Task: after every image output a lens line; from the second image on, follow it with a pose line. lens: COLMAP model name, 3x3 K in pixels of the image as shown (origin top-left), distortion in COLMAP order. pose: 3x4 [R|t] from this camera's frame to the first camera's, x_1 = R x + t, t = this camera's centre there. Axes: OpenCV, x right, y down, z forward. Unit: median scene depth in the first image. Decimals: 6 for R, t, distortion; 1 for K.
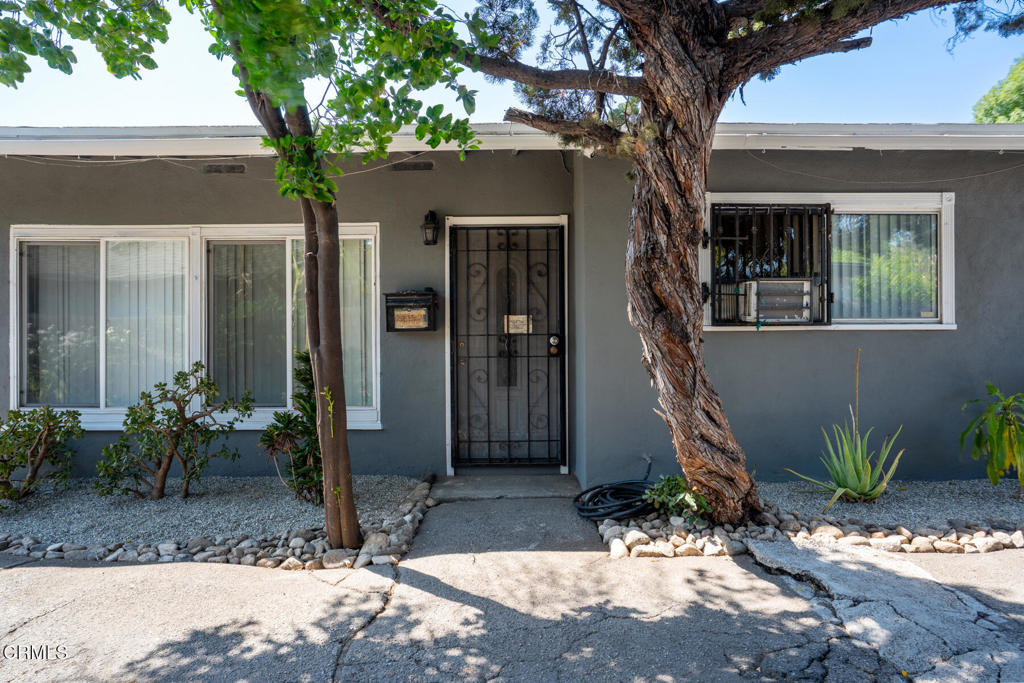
lens RADIAL K [[578.4, 0, 512.0], [0, 578.4, 341.5], [0, 0, 1]] dist [-0.029231, 0.036016]
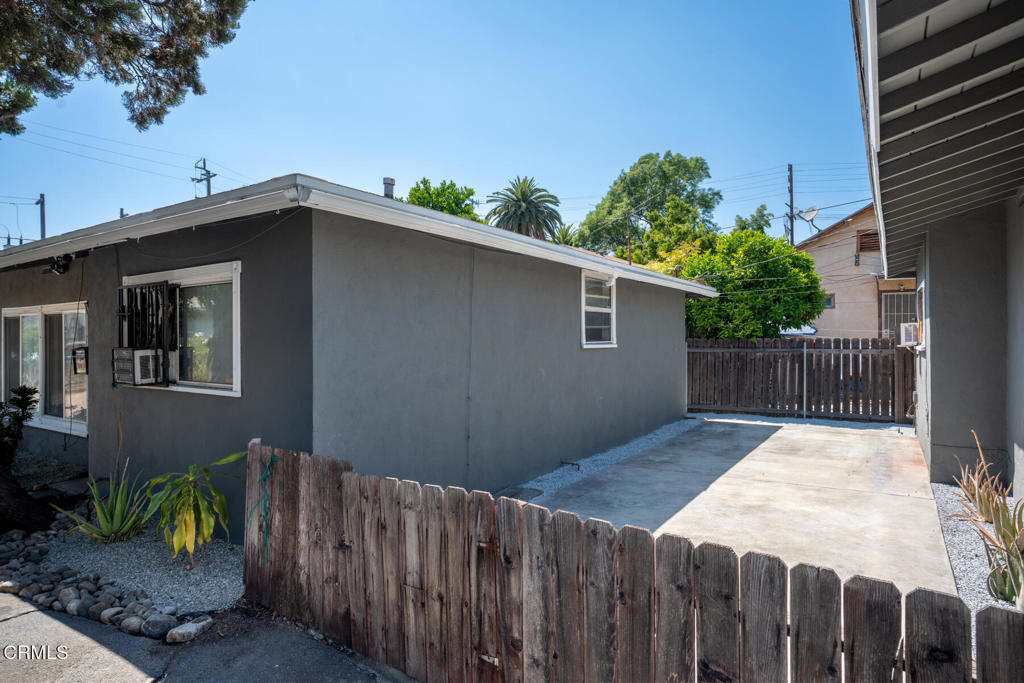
lens RADIAL K [[578.4, 0, 512.0], [0, 578.4, 341.5], [0, 0, 1]] dist [-0.029231, 0.036016]
pose [[0.833384, -0.002397, -0.552689, 1.718771], [0.021426, 0.999379, 0.027975, -0.135671], [0.552279, -0.035156, 0.832918, 0.425760]]
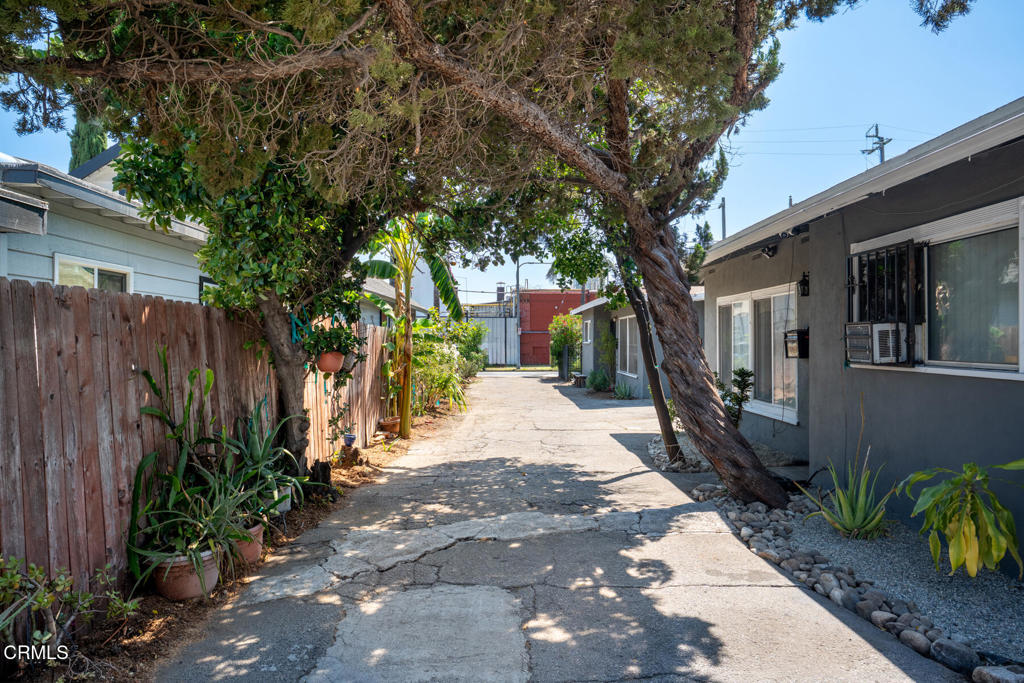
lens RADIAL K [[674.3, 0, 512.0], [0, 674.3, 341.5], [0, 0, 1]] dist [-0.005590, 0.003485]
pose [[0.005913, 0.001426, -0.999982, 1.616963], [0.028451, 0.999594, 0.001593, -0.093110], [0.999578, -0.028460, 0.005870, 0.340010]]
